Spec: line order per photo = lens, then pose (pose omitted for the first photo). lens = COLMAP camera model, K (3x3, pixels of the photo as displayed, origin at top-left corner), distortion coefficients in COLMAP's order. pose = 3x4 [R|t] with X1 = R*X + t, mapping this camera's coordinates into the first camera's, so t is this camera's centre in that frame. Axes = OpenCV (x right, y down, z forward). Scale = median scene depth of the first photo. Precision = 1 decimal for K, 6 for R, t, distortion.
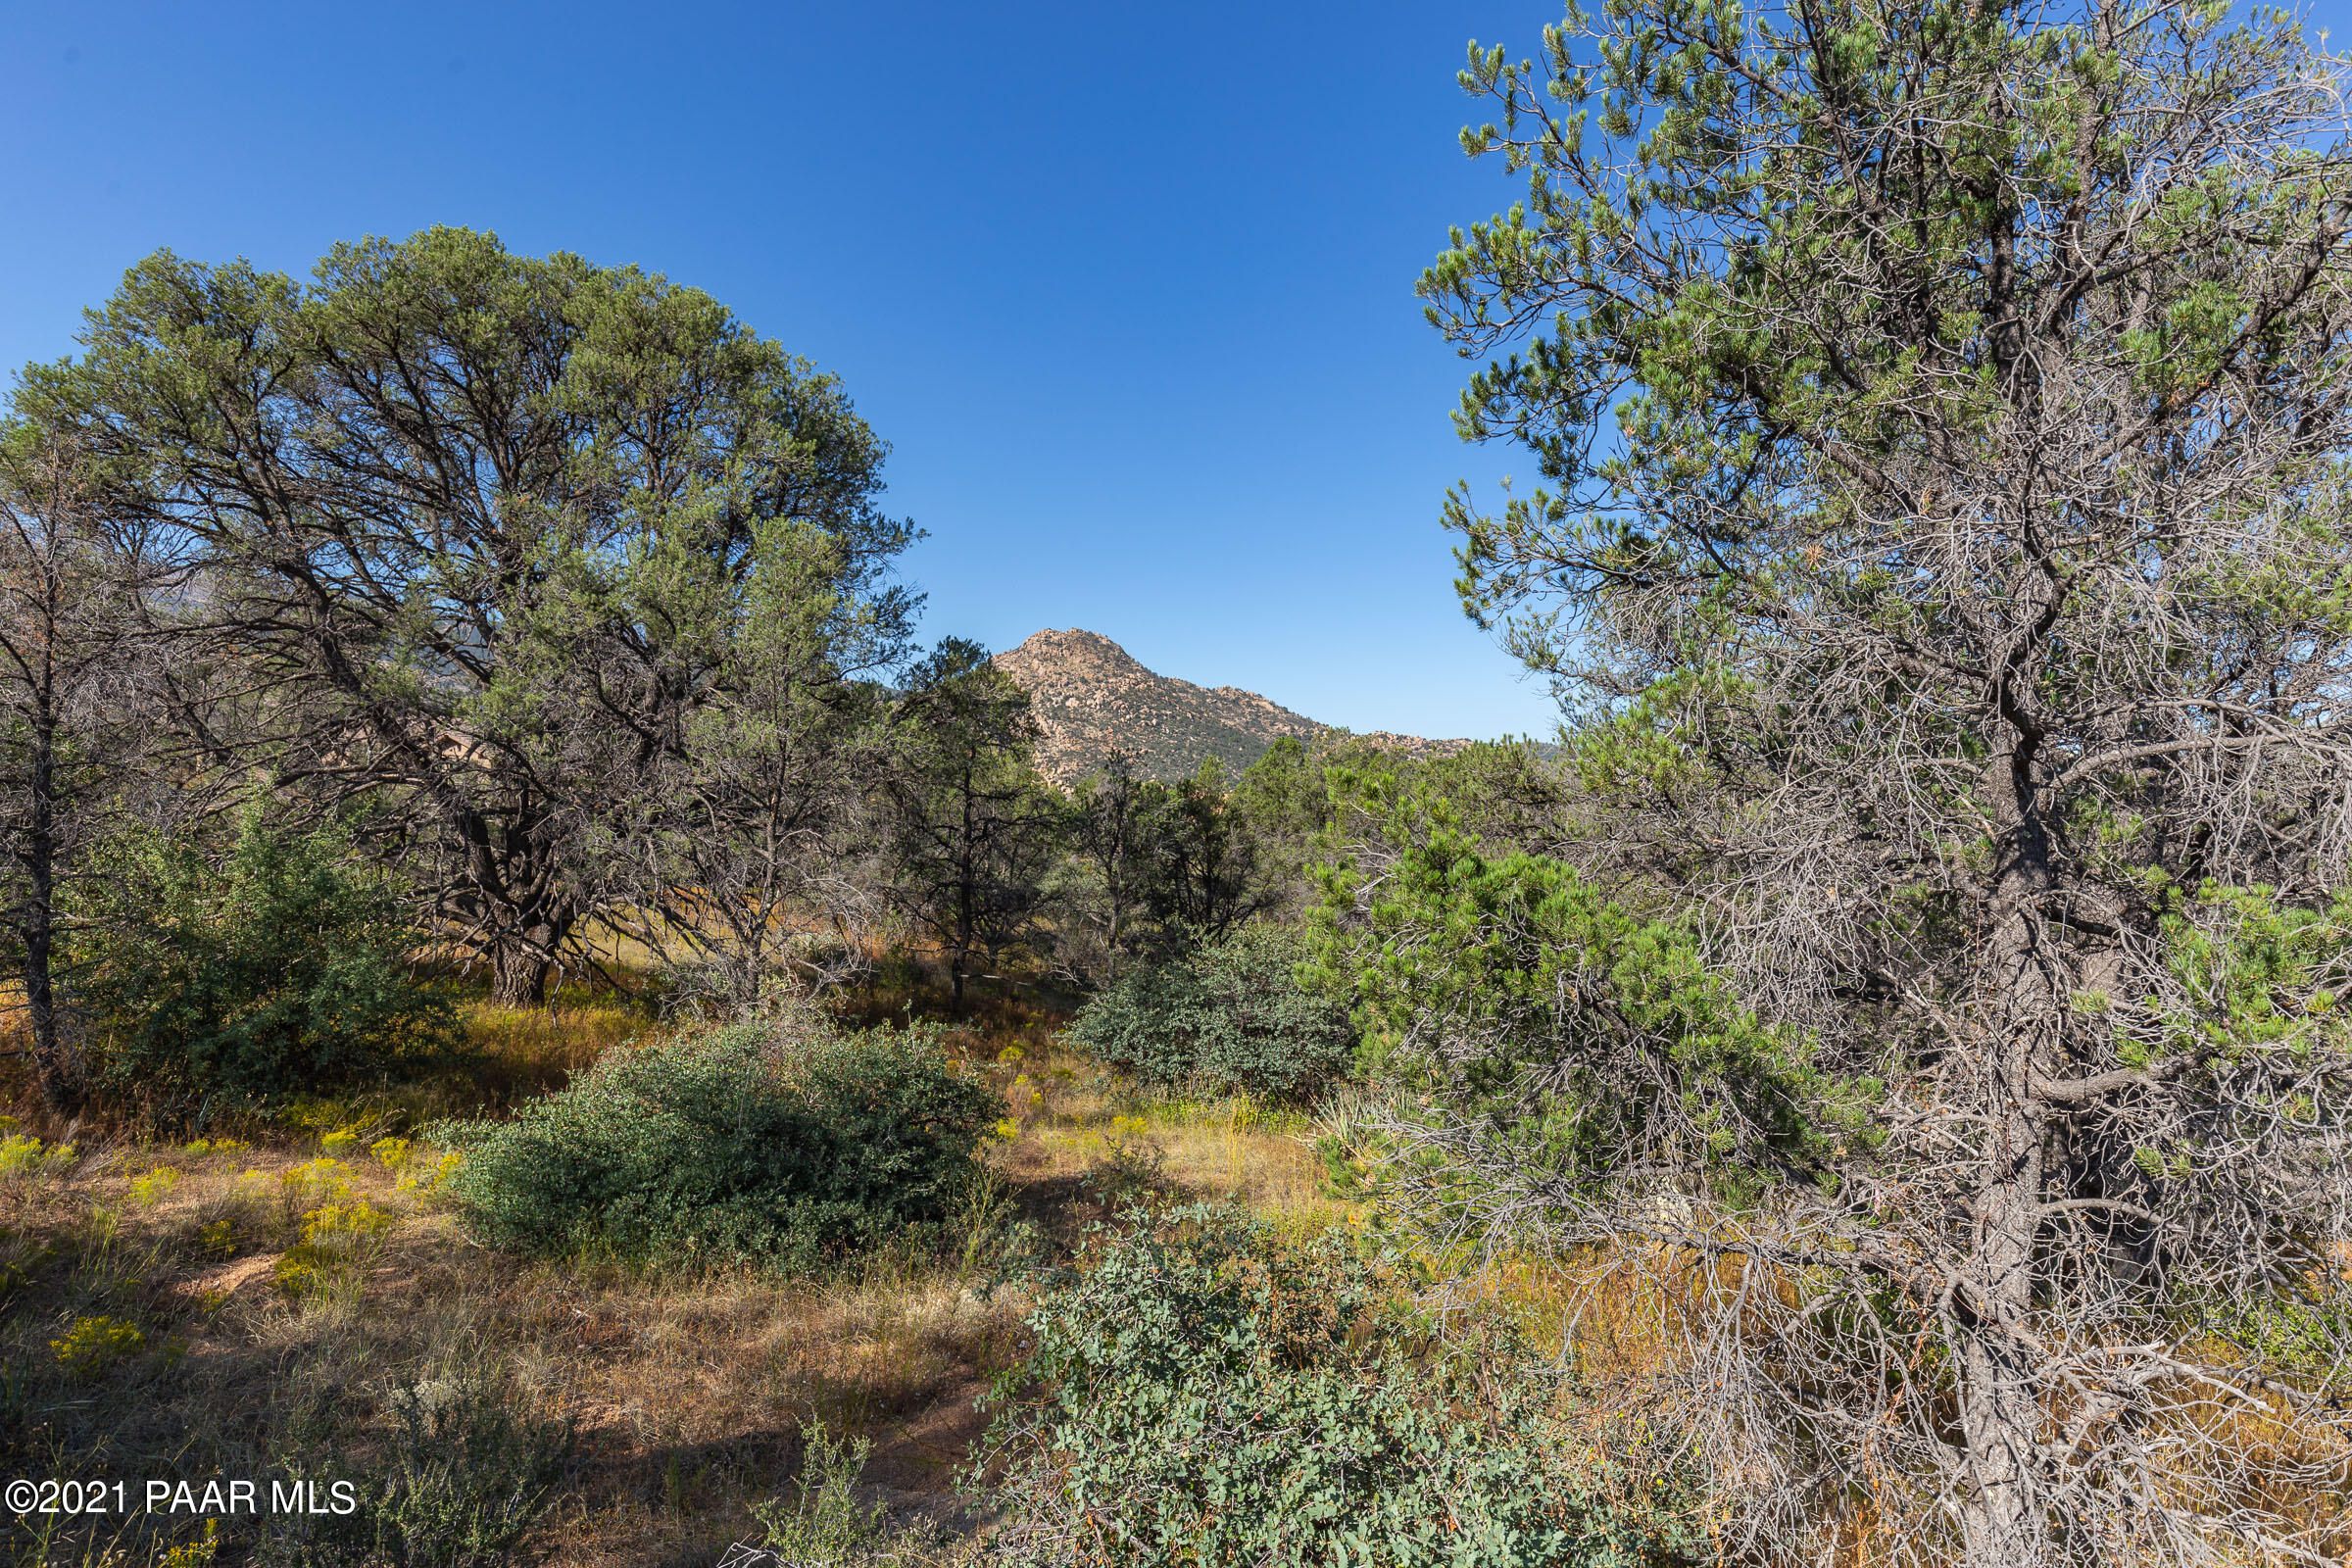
lens RADIAL K [[1313.5, 0, 1176.0], [0, 1313.5, 784.0], [0, 0, 1]] dist [0.003313, 0.002521]
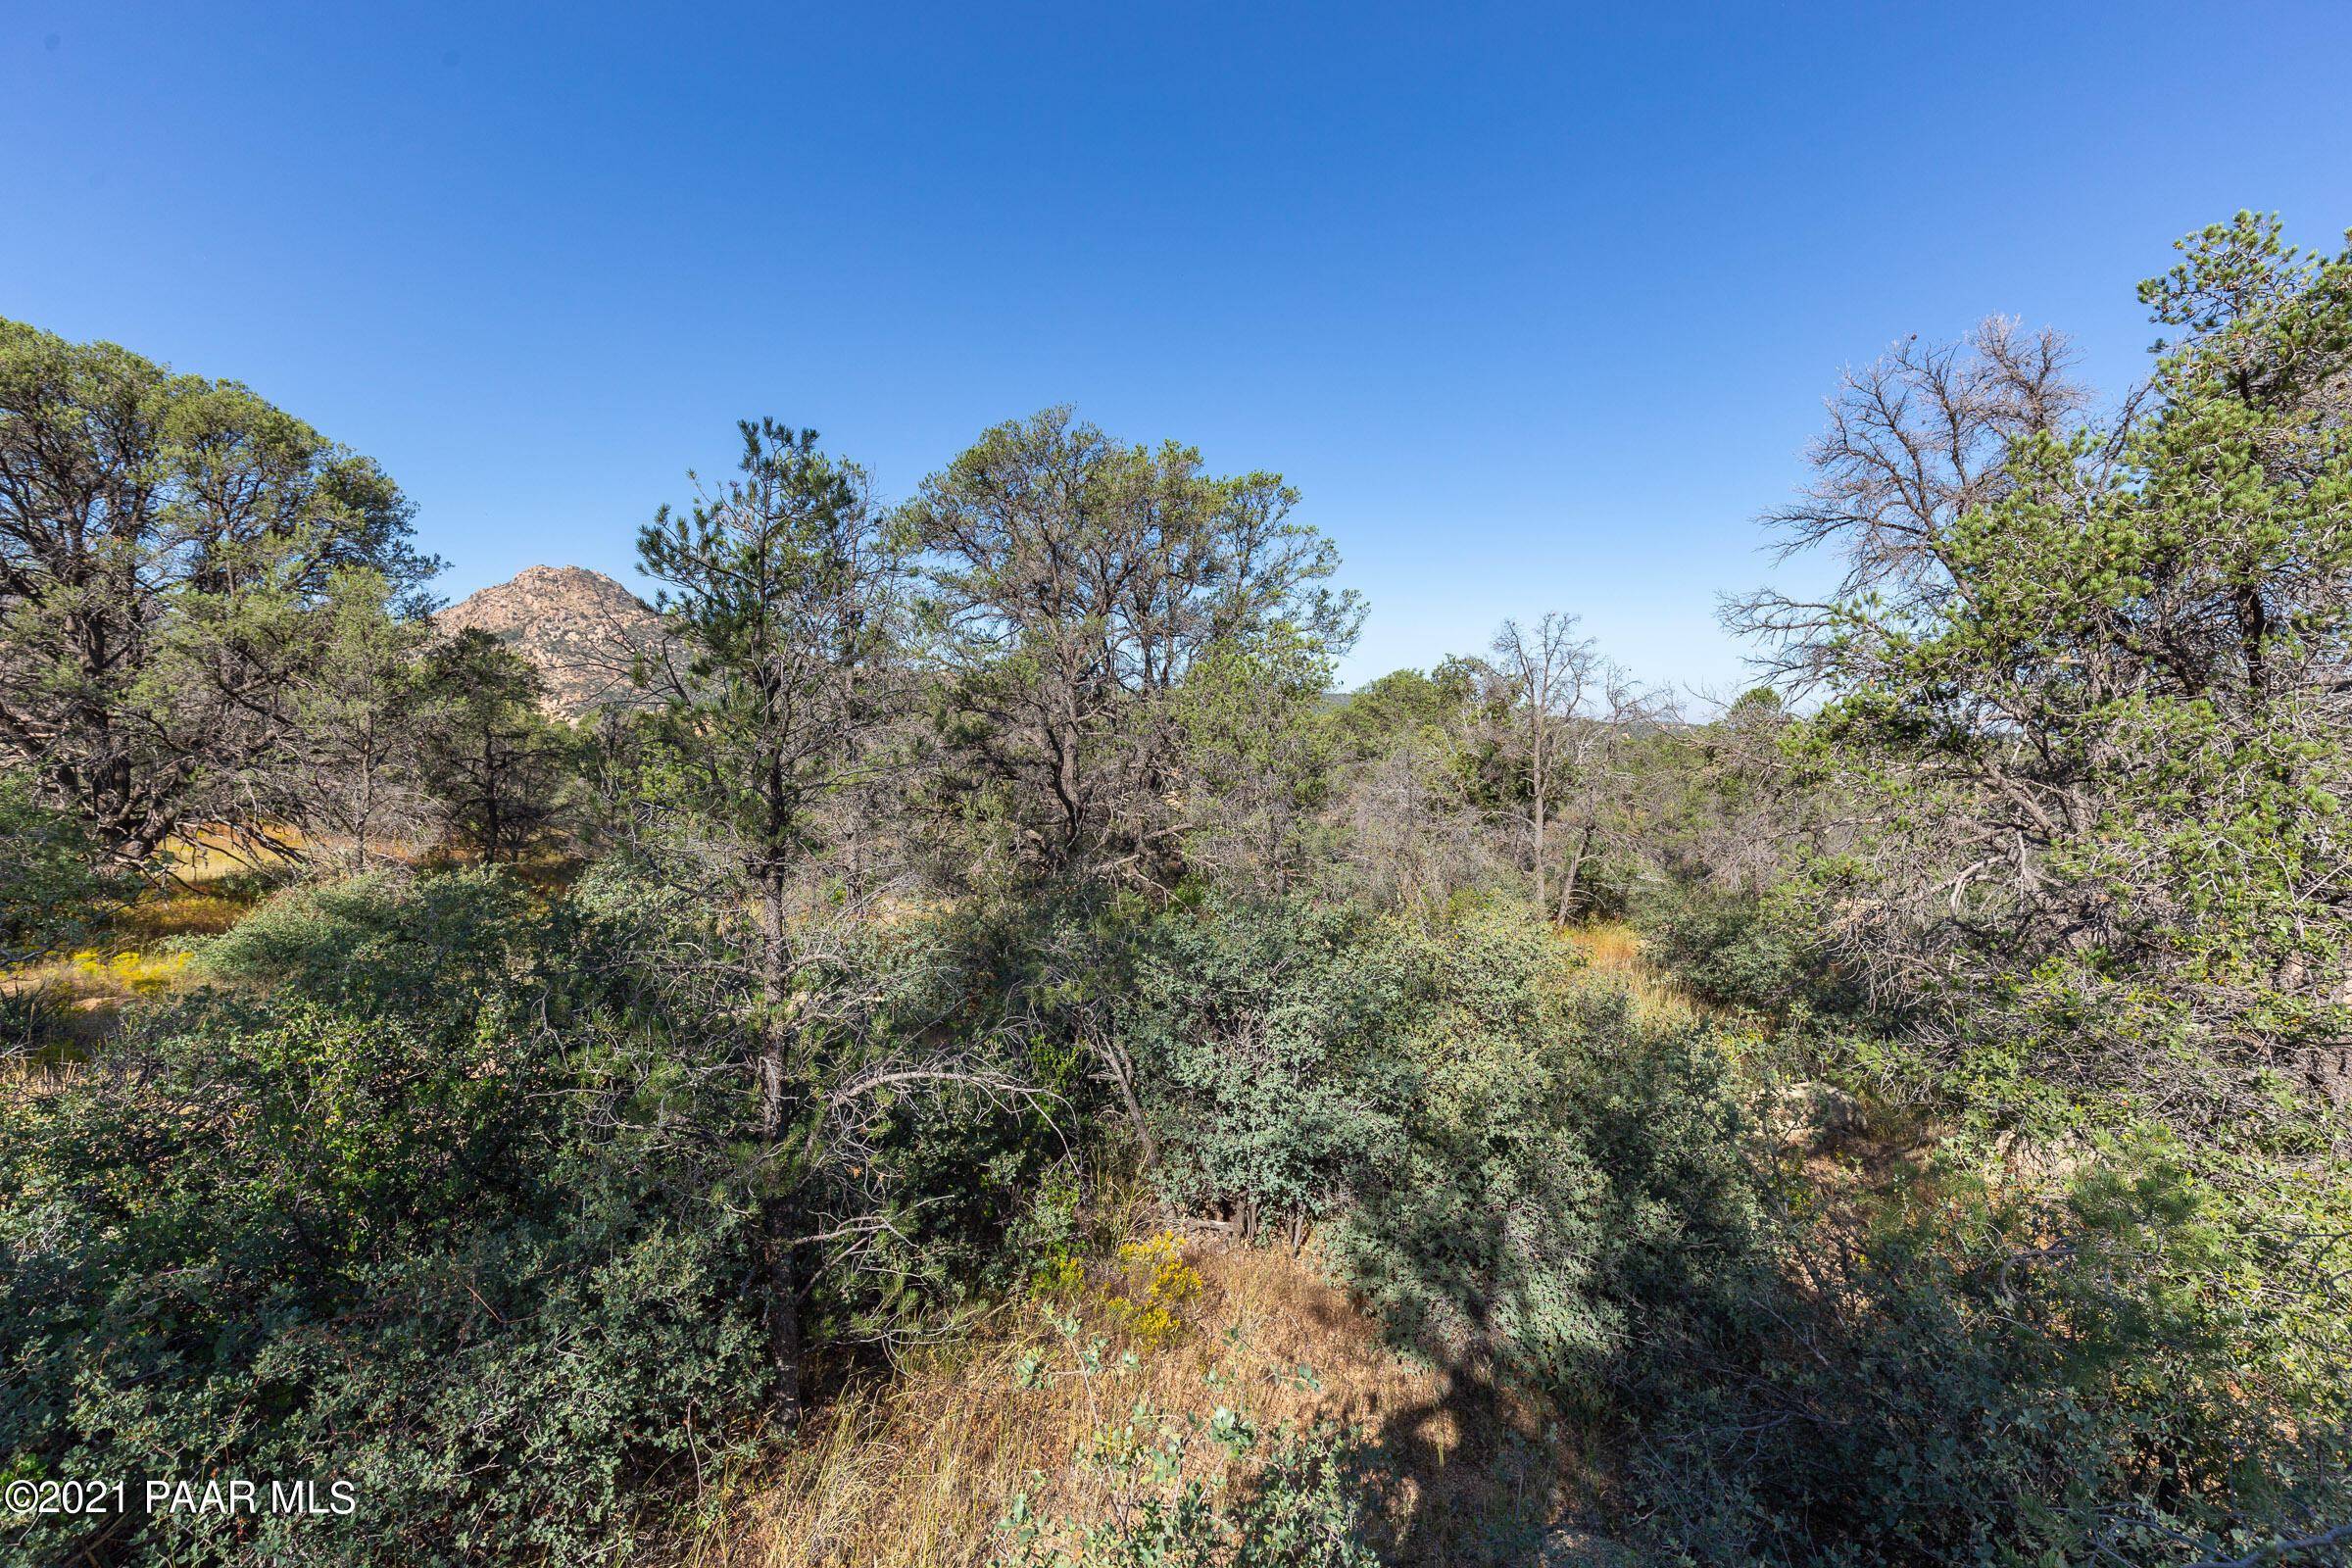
lens RADIAL K [[1054.3, 0, 1189.7], [0, 1054.3, 784.0], [0, 0, 1]] dist [0.000251, 0.000826]
pose [[0.901560, -0.046582, 0.430139, 0.034702], [0.015848, 0.997075, 0.074763, -0.014826], [-0.432364, -0.060587, 0.899662, -0.394673]]
